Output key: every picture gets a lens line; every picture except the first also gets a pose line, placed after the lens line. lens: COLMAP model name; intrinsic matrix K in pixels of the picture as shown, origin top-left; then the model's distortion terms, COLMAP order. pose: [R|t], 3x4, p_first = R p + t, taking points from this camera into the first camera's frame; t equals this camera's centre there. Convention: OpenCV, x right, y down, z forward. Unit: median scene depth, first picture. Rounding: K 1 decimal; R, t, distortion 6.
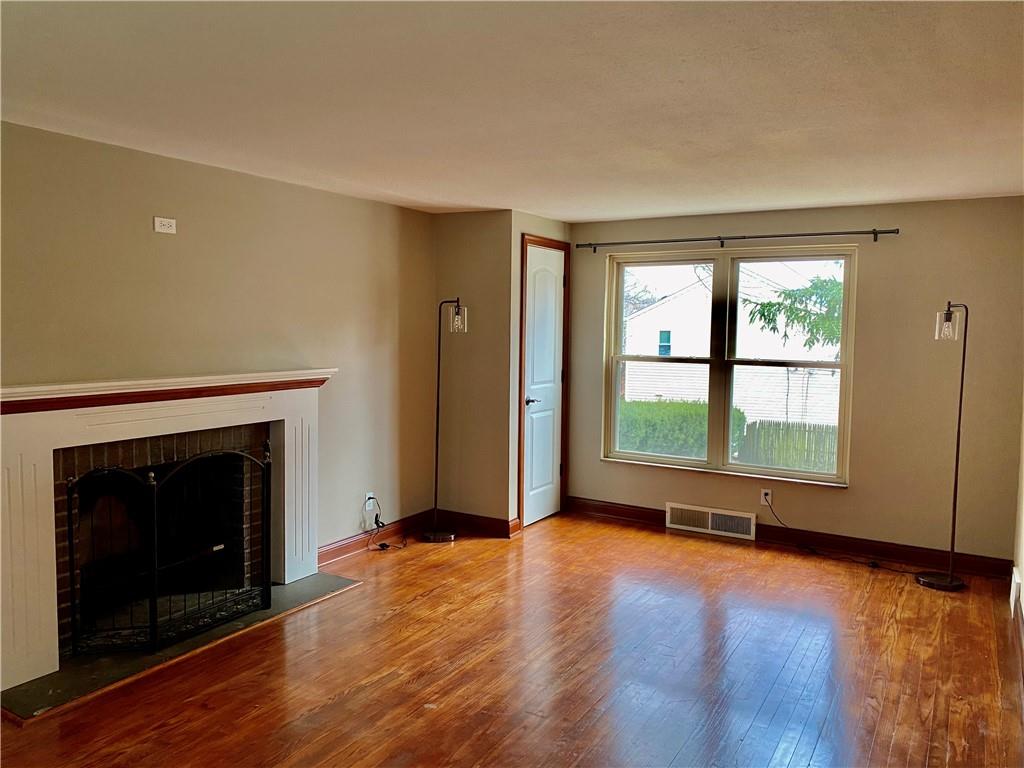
lens RADIAL K [[769.2, 0, 515.8], [0, 769.2, 379.8], [0, 0, 1]] dist [0.001568, -0.012844]
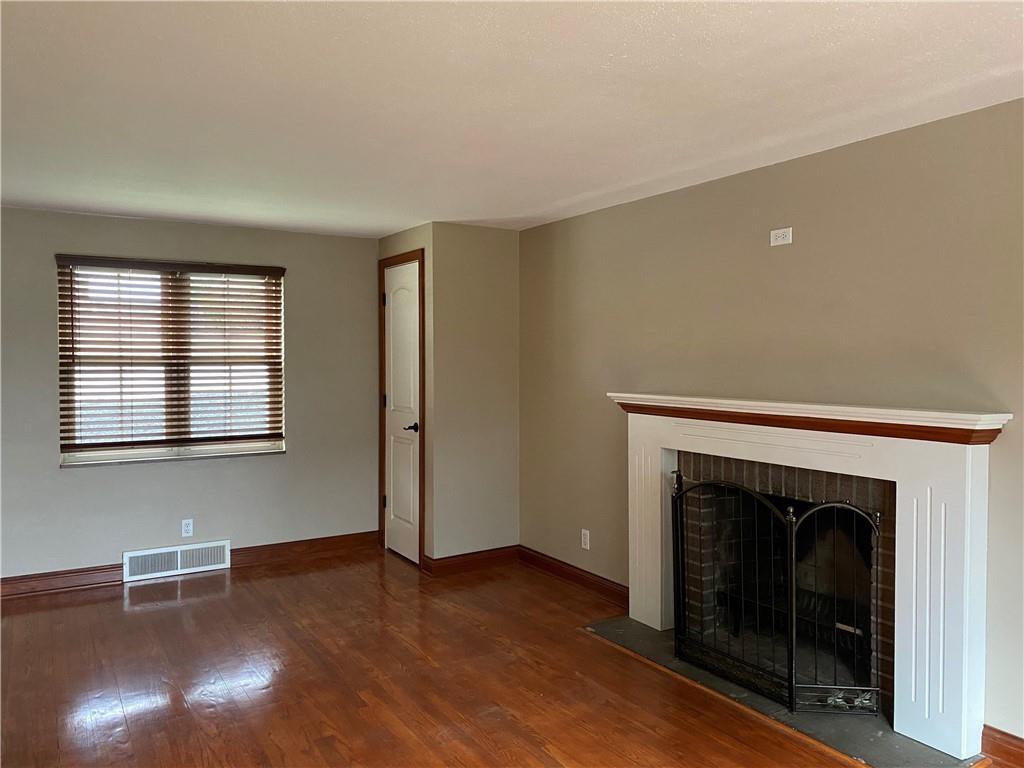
lens RADIAL K [[769.2, 0, 515.8], [0, 769.2, 379.8], [0, 0, 1]] dist [0.001568, -0.012844]
pose [[-0.473684, 0.006108, -0.880674, 0.510205], [-0.066361, 0.996886, 0.042608, -0.048457], [0.878191, 0.078625, -0.471803, 1.175349]]
